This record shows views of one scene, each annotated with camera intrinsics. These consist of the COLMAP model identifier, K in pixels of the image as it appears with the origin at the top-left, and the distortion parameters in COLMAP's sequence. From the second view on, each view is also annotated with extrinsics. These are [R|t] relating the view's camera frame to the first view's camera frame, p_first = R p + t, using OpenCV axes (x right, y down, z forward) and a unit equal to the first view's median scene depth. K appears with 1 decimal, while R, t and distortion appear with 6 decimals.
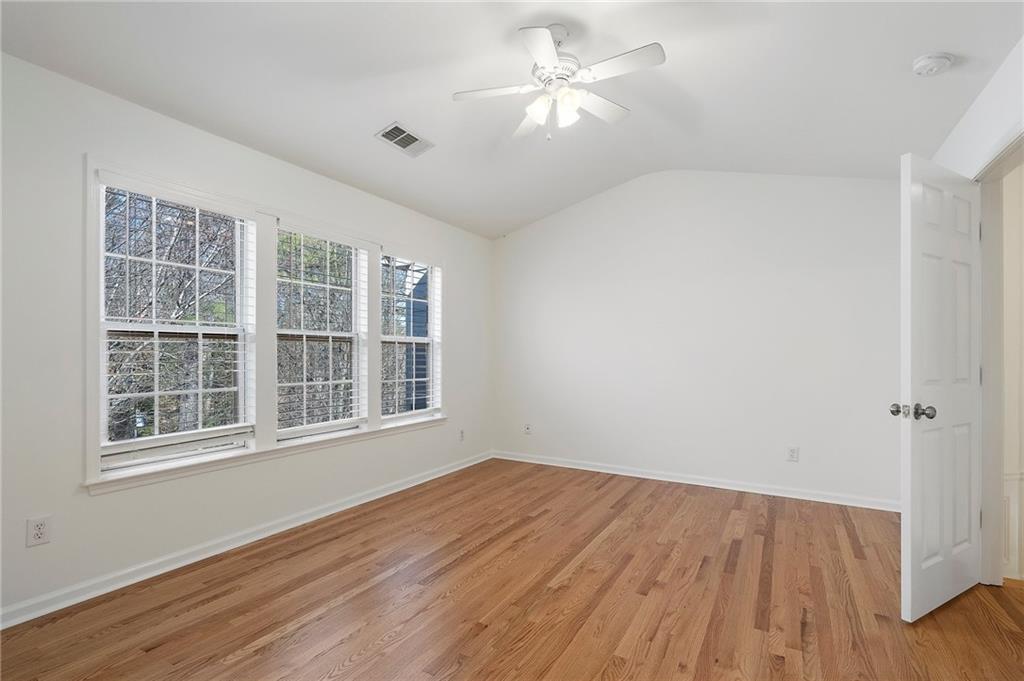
lens RADIAL K [[467.1, 0, 507.8], [0, 467.1, 347.8], [0, 0, 1]] dist [-0.003897, 0.000618]
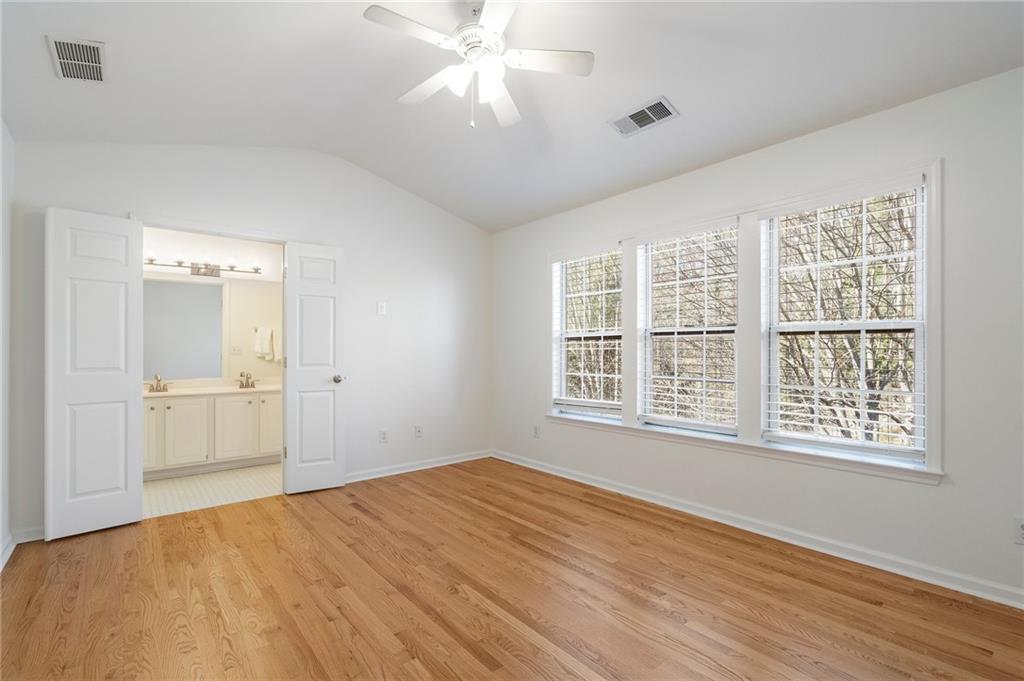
lens RADIAL K [[467.1, 0, 507.6], [0, 467.1, 347.9], [0, 0, 1]] dist [-0.003897, 0.000618]
pose [[-0.335267, -0.006092, -0.942103, 0.795951], [0.013024, 0.999854, -0.011100, 0.016975], [0.942033, -0.015992, -0.335138, 1.147221]]
